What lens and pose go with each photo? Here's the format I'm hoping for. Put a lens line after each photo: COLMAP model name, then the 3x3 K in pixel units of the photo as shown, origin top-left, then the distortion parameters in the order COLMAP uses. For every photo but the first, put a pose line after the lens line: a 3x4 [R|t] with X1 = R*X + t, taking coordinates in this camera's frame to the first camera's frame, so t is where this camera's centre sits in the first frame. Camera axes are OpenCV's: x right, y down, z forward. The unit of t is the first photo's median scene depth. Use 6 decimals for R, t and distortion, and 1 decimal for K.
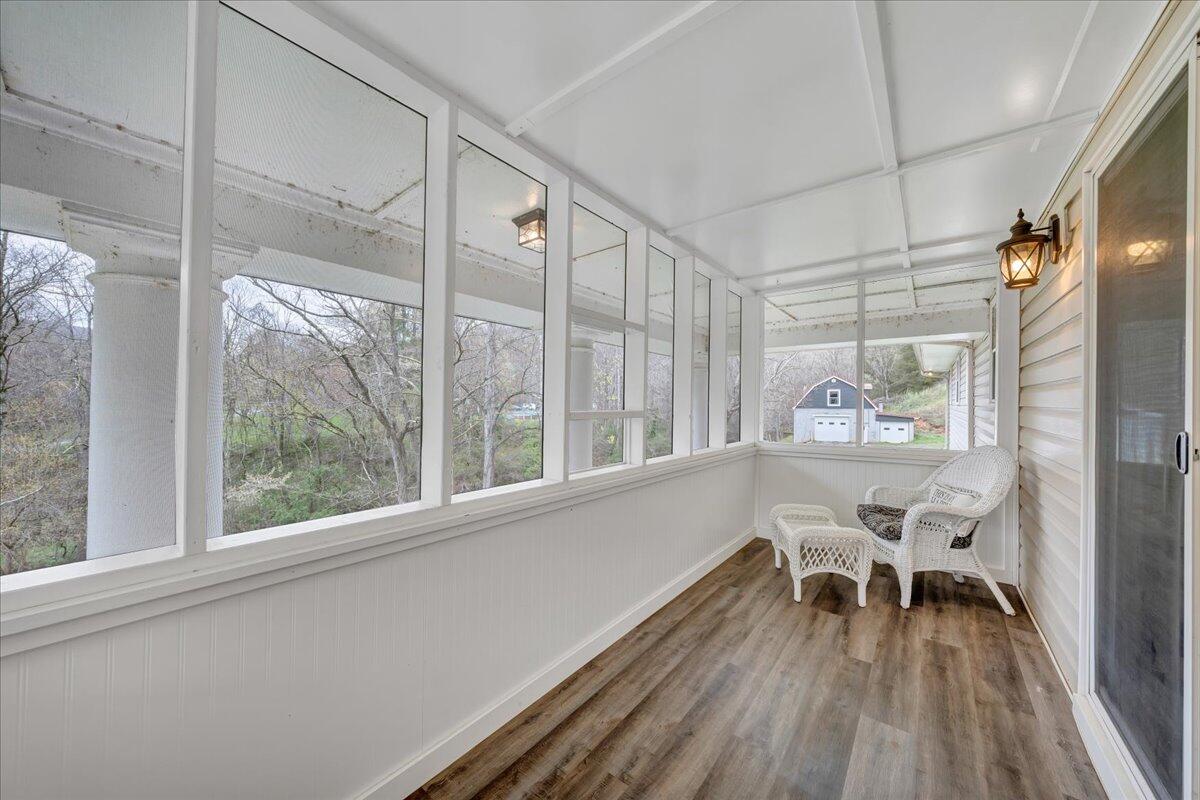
lens RADIAL K [[419.9, 0, 600.0], [0, 419.9, 400.0], [0, 0, 1]] dist [-0.000580, -0.000098]
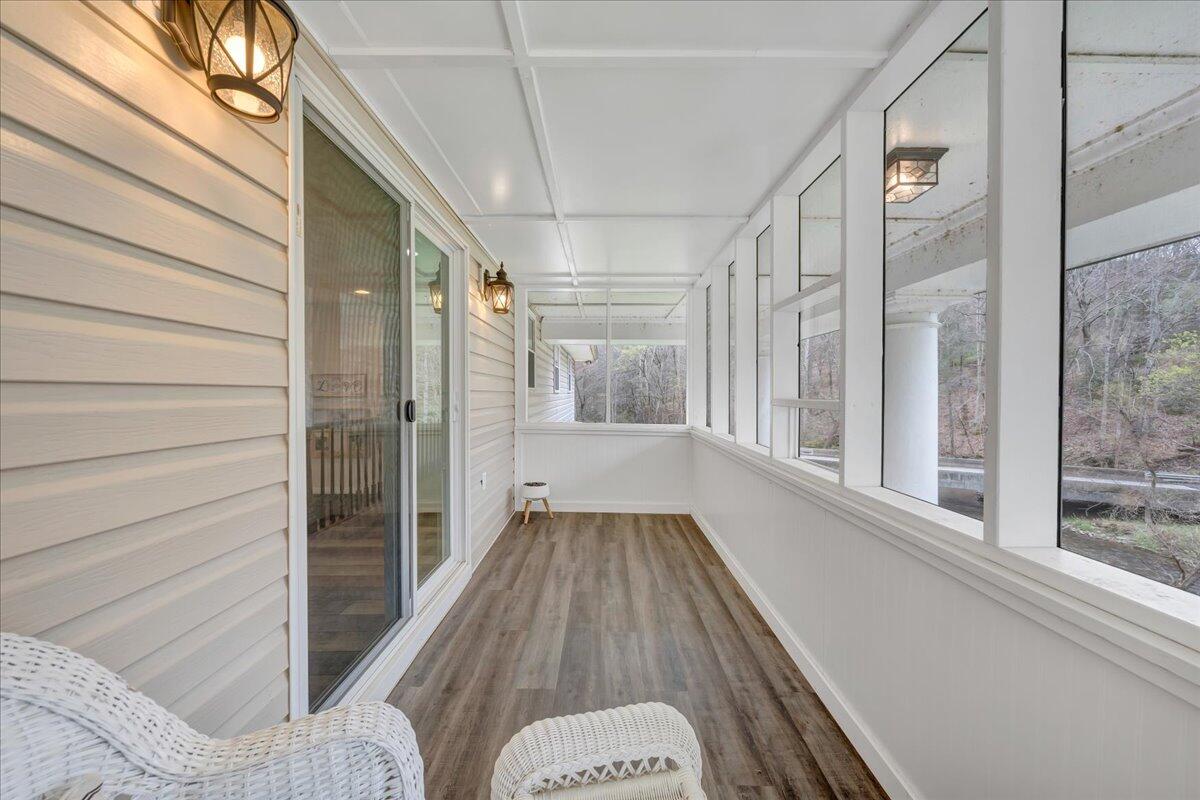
lens RADIAL K [[419.9, 0, 600.0], [0, 419.9, 400.0], [0, 0, 1]] dist [-0.000580, -0.000098]
pose [[-0.789827, -0.000270, -0.613330, 0.886775], [-0.007756, 0.999924, 0.009548, 0.021727], [0.613281, 0.012298, -0.789769, 1.420973]]
